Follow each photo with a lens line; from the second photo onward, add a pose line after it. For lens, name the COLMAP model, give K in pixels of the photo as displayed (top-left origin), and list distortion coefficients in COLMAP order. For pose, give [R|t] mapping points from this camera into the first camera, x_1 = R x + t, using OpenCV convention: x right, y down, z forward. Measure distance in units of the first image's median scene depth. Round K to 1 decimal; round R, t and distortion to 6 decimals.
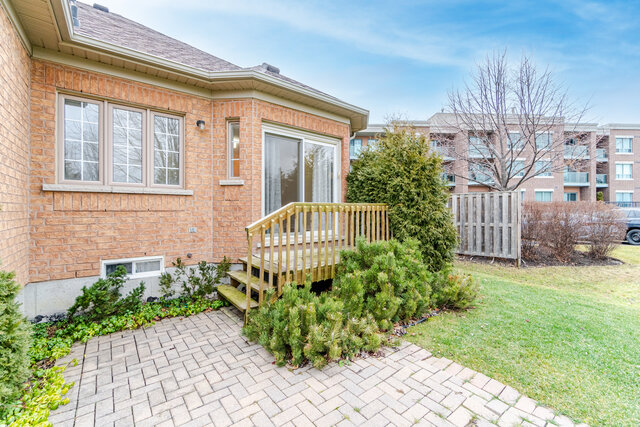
lens RADIAL K [[272.5, 0, 319.6], [0, 272.5, 210.7], [0, 0, 1]] dist [-0.003044, -0.000253]
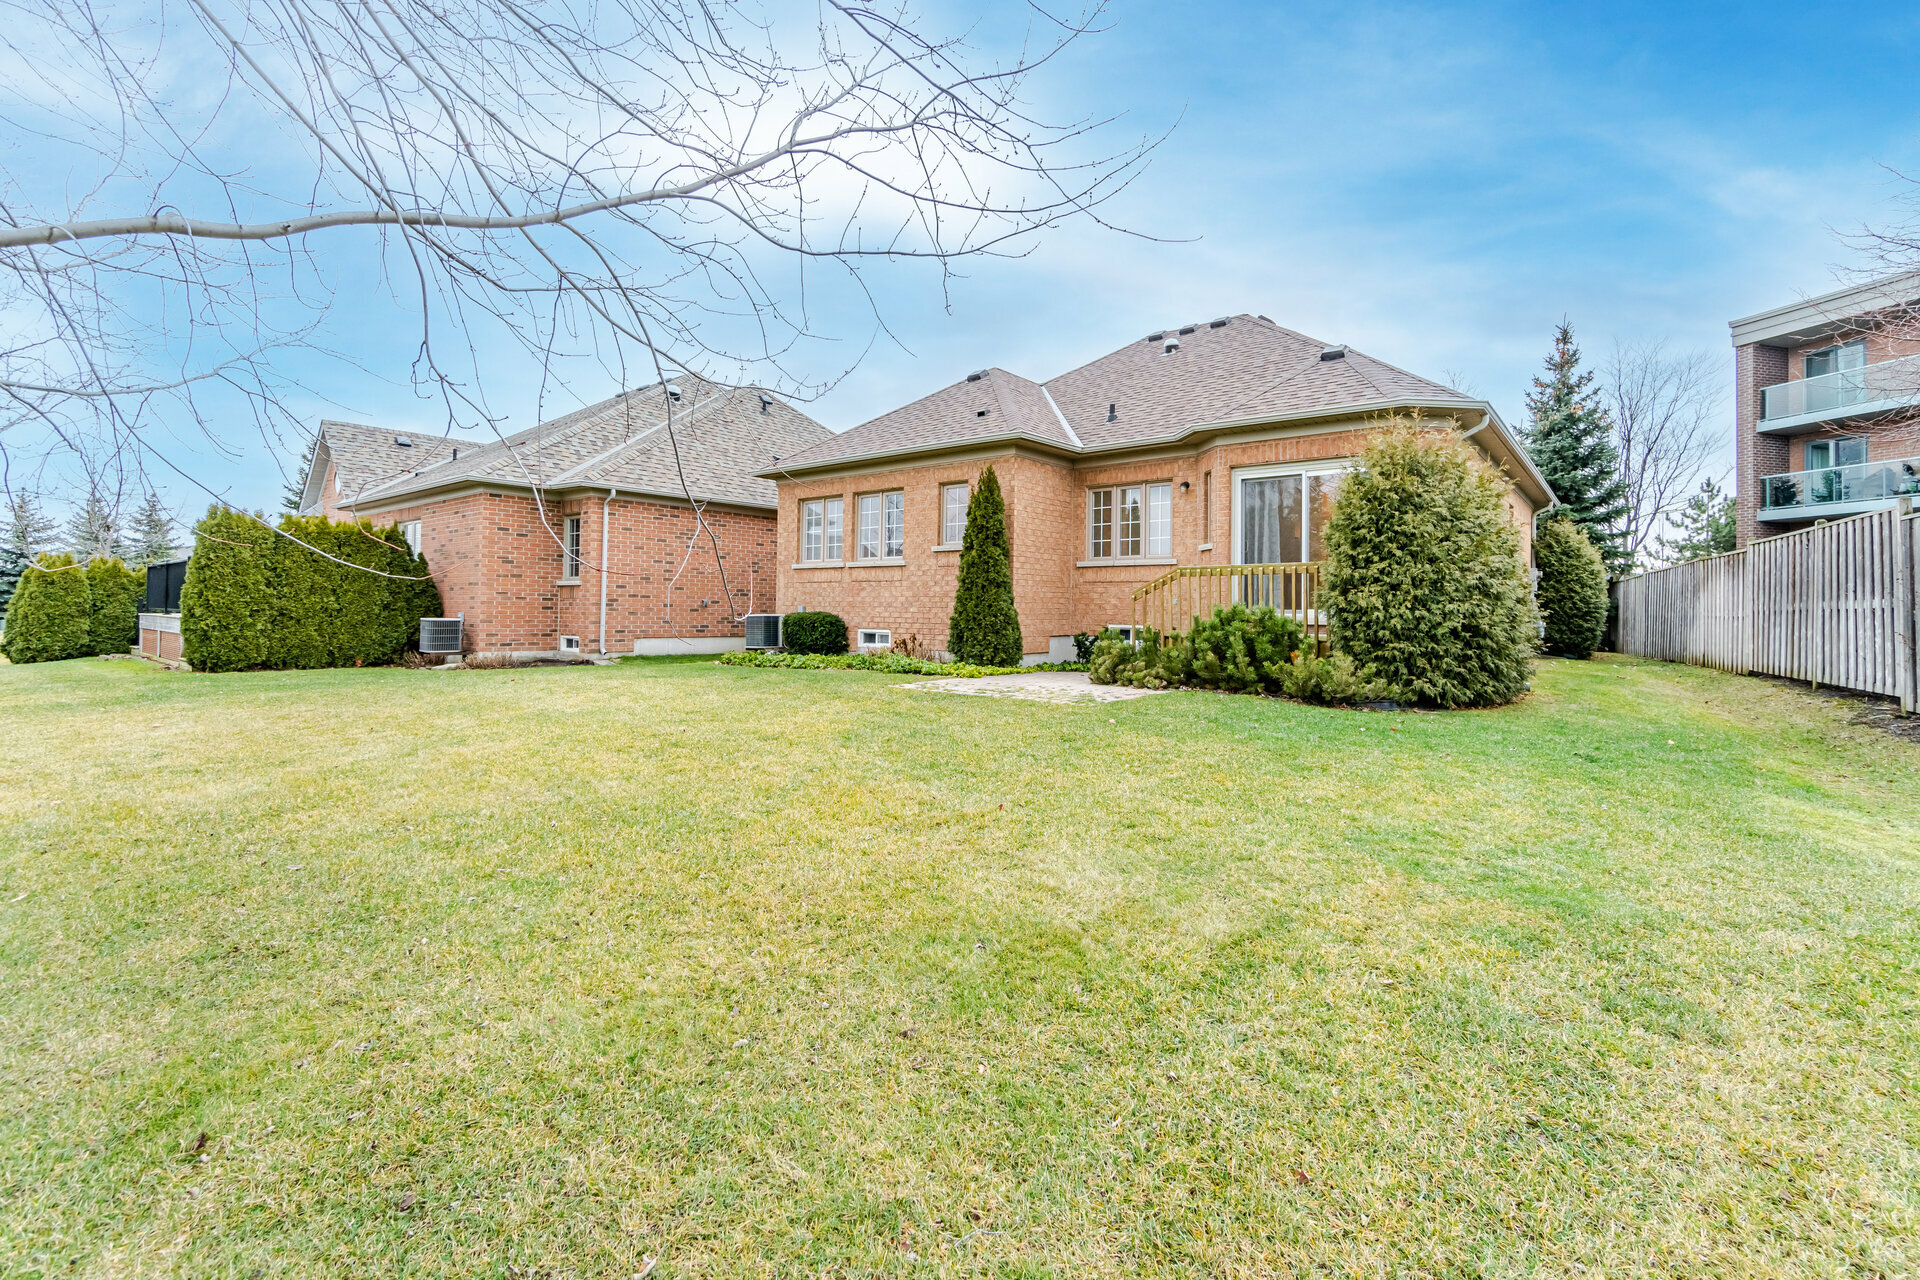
lens RADIAL K [[792.9, 0, 958.5], [0, 792.9, 592.6], [0, 0, 1]] dist [-0.000520, -0.000045]
pose [[0.235722, -0.015581, -0.971696, 1.536380], [-0.011345, 0.999759, -0.018783, 0.076922], [0.971754, 0.015452, 0.235488, -0.280393]]
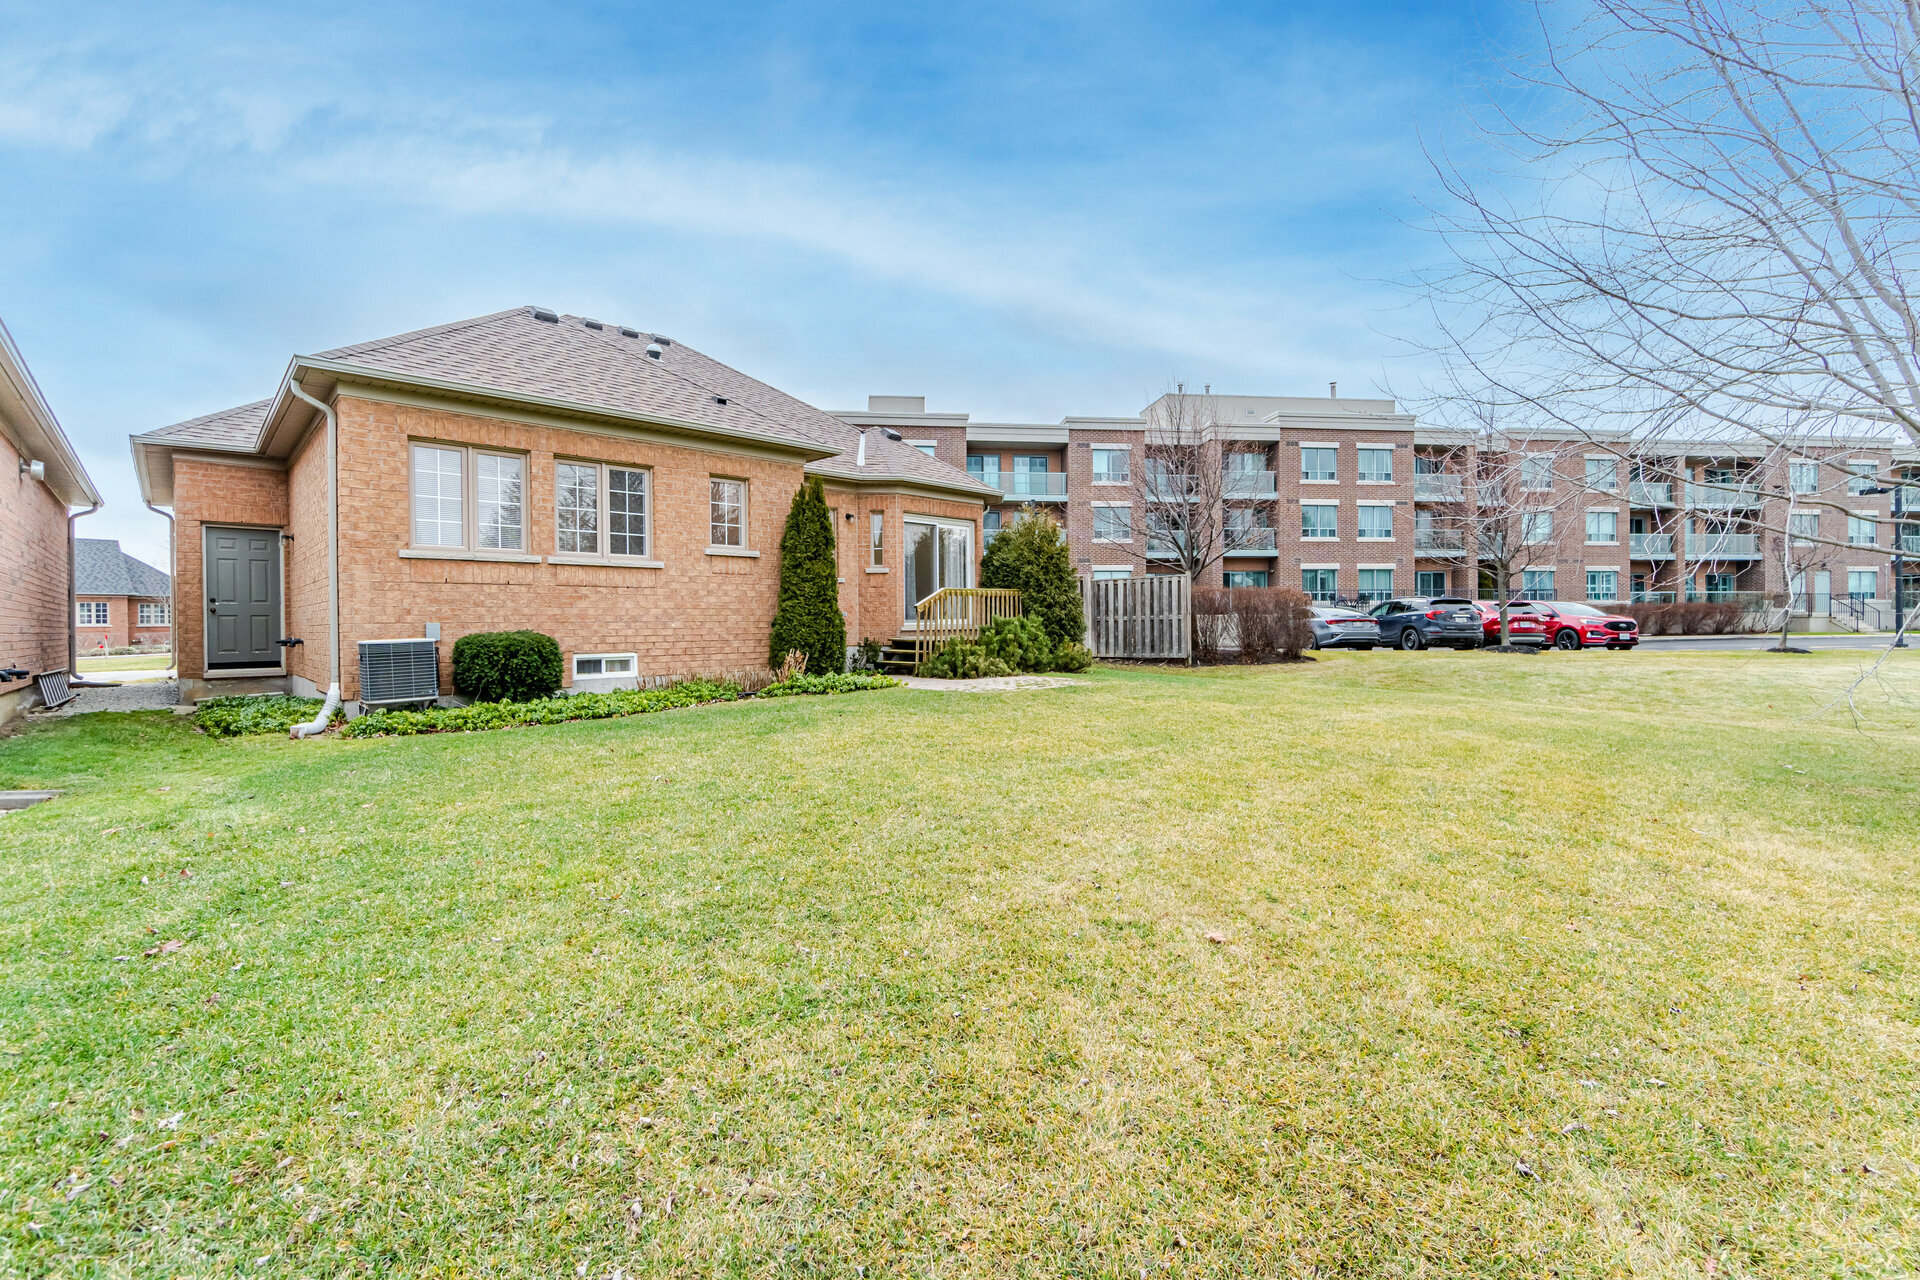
lens RADIAL K [[817.4, 0, 958.9], [0, 817.4, 631.7], [0, 0, 1]] dist [-0.003044, -0.000253]
pose [[0.995334, -0.012158, 0.095717, -0.250230], [0.011509, 0.999907, 0.007330, 0.094019], [-0.095797, -0.006195, 0.995382, -1.798670]]
